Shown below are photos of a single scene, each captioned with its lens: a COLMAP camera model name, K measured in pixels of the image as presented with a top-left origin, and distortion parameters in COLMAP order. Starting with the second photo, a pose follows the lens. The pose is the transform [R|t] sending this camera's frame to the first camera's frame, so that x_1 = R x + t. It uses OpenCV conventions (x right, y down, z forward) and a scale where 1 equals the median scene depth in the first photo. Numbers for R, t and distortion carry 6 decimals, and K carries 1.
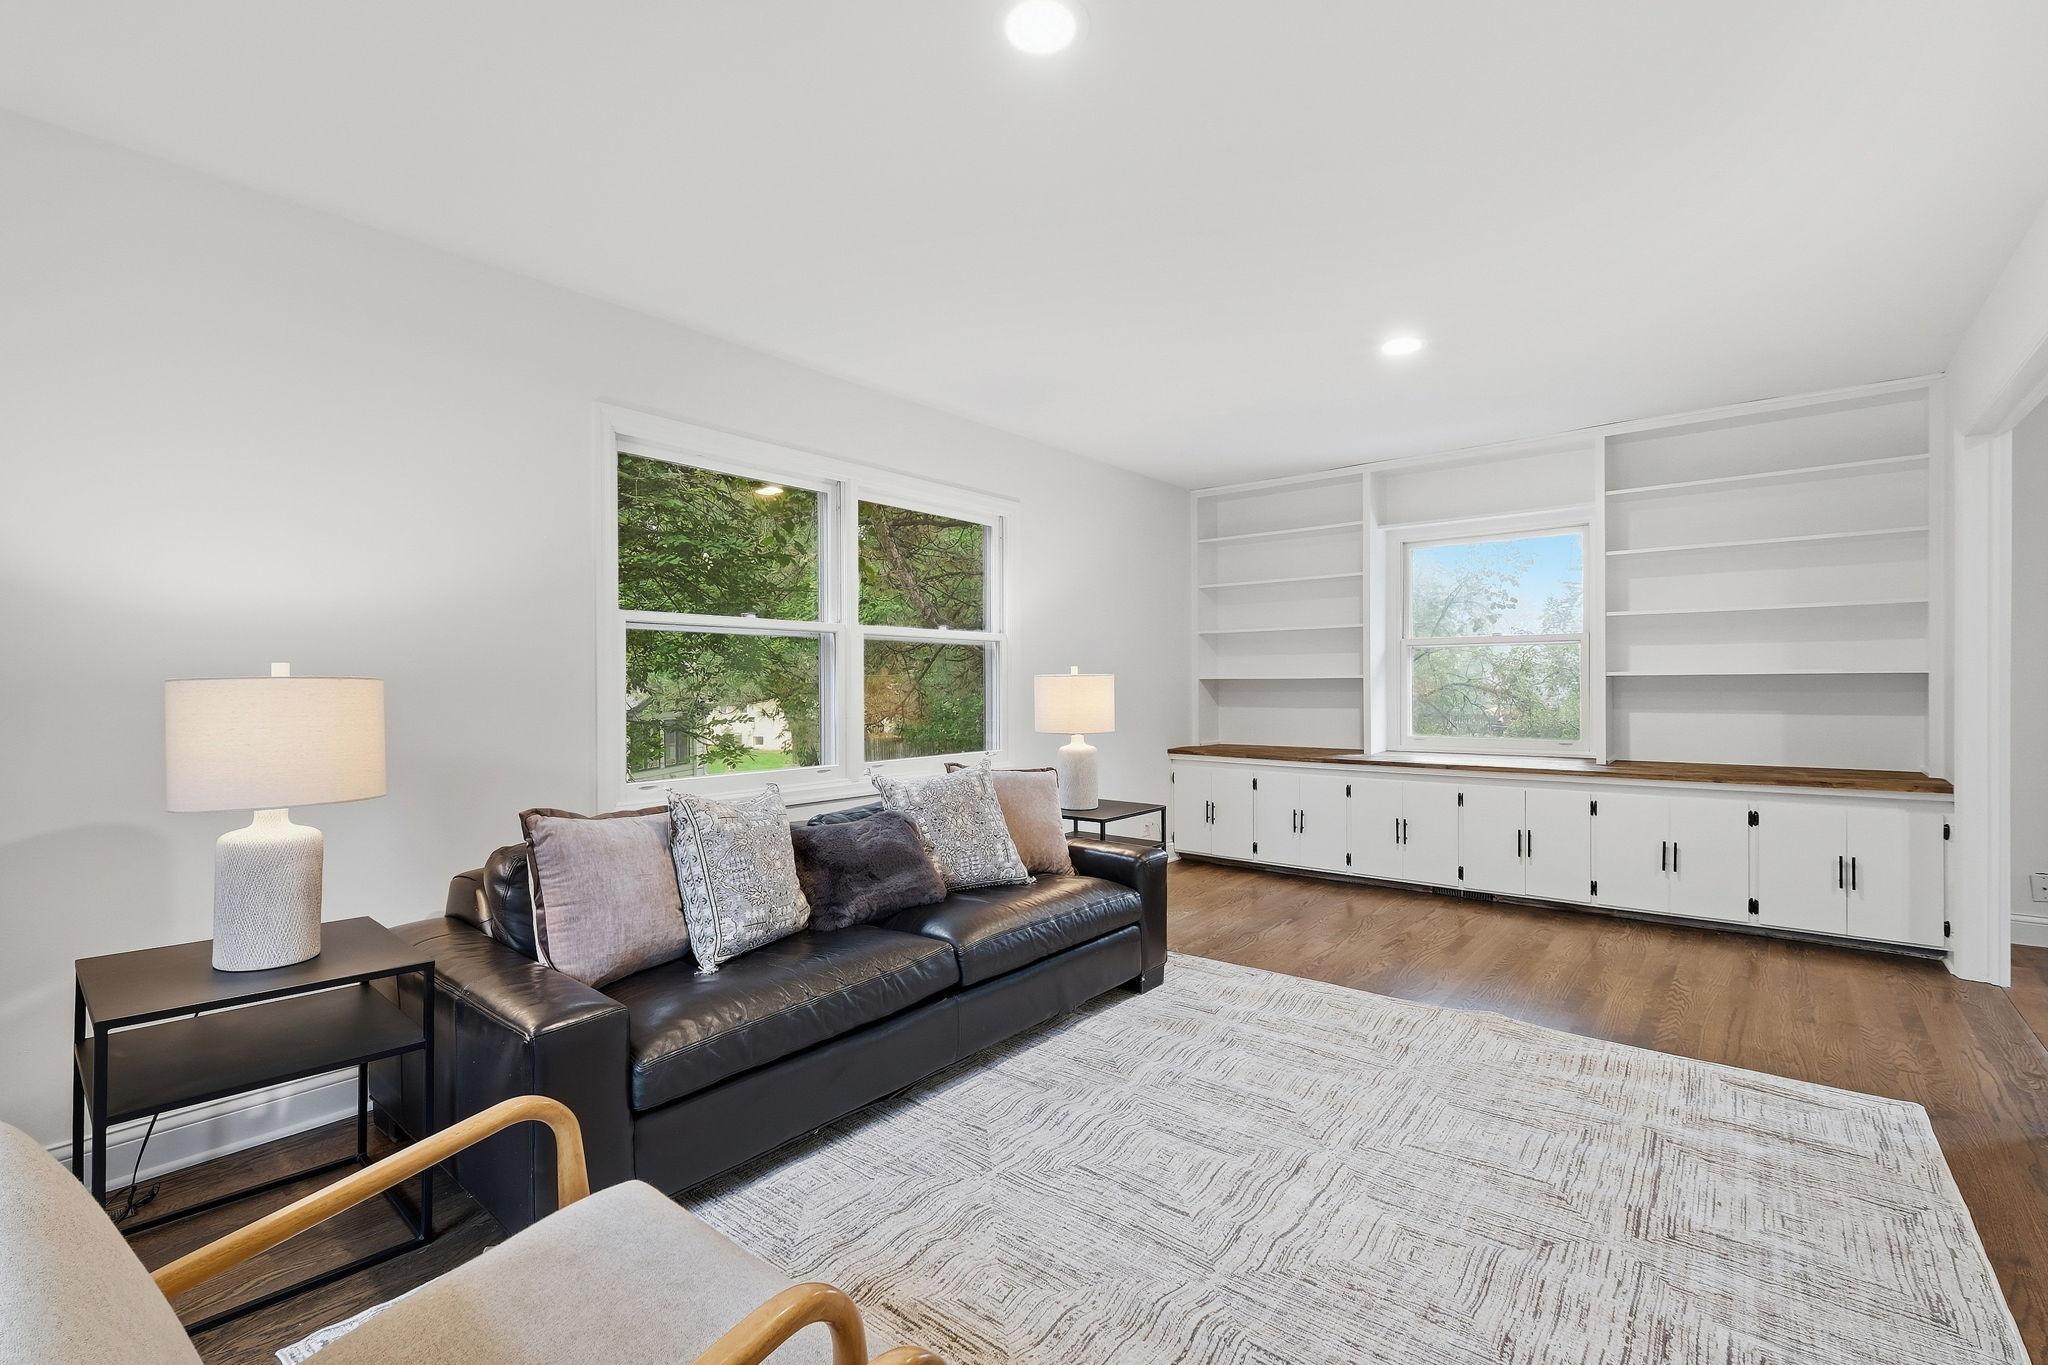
lens RADIAL K [[900.2, 0, 1021.9], [0, 900.2, 678.5], [0, 0, 1]] dist [0.001217, -0.000007]
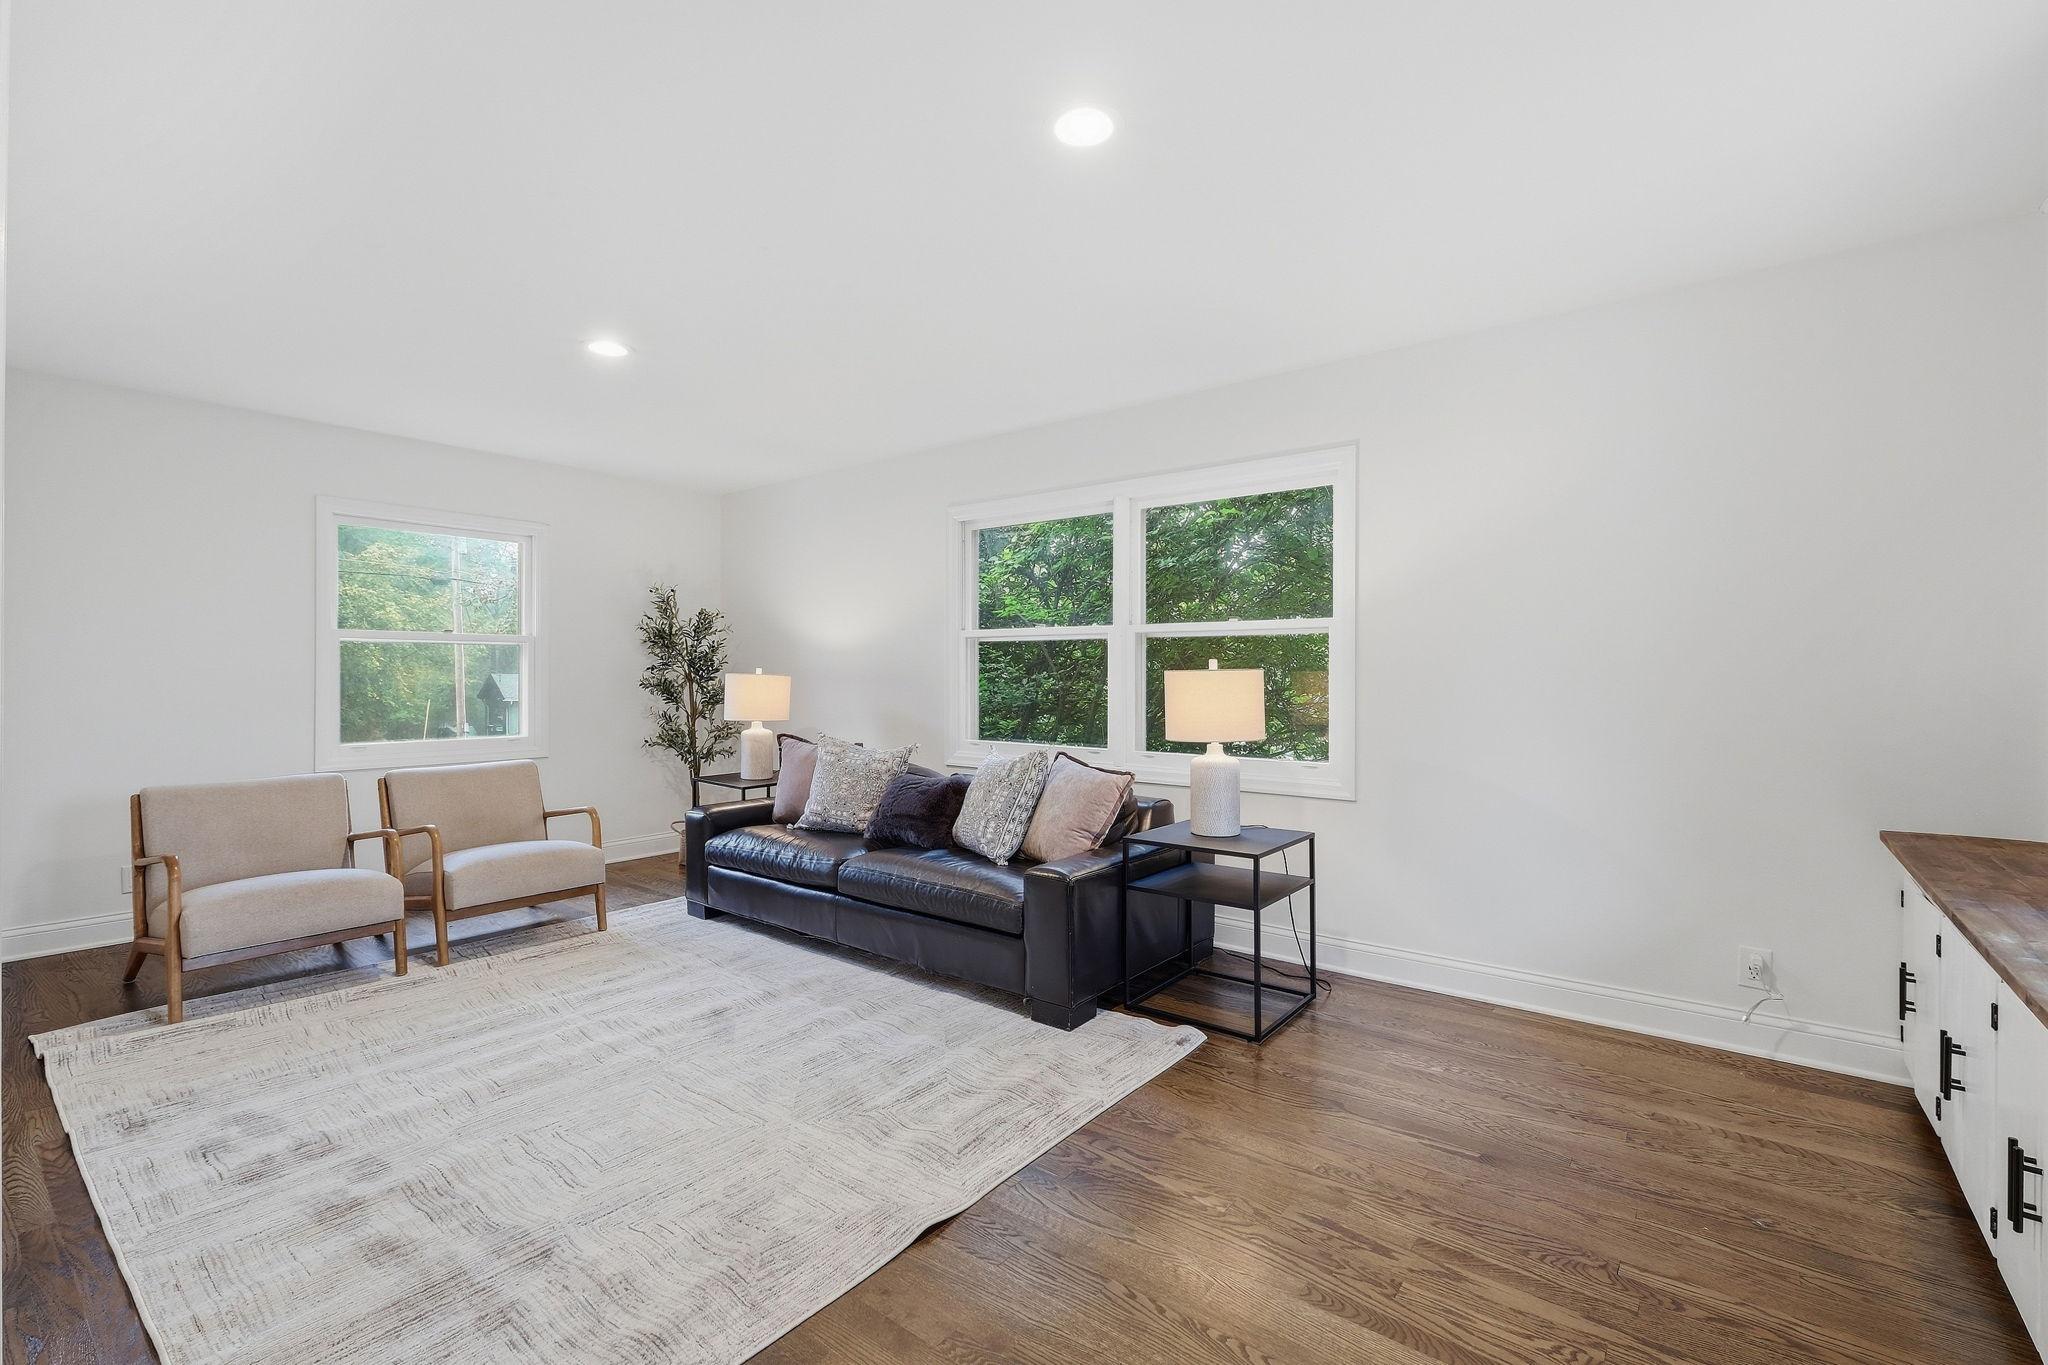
lens RADIAL K [[900.2, 0, 1021.9], [0, 900.2, 678.5], [0, 0, 1]] dist [0.001217, -0.000007]
pose [[0.017326, 0.011615, -0.999782, 0.938324], [0.005801, 0.999915, 0.011717, -0.007347], [0.999833, -0.006003, 0.017257, 0.872858]]
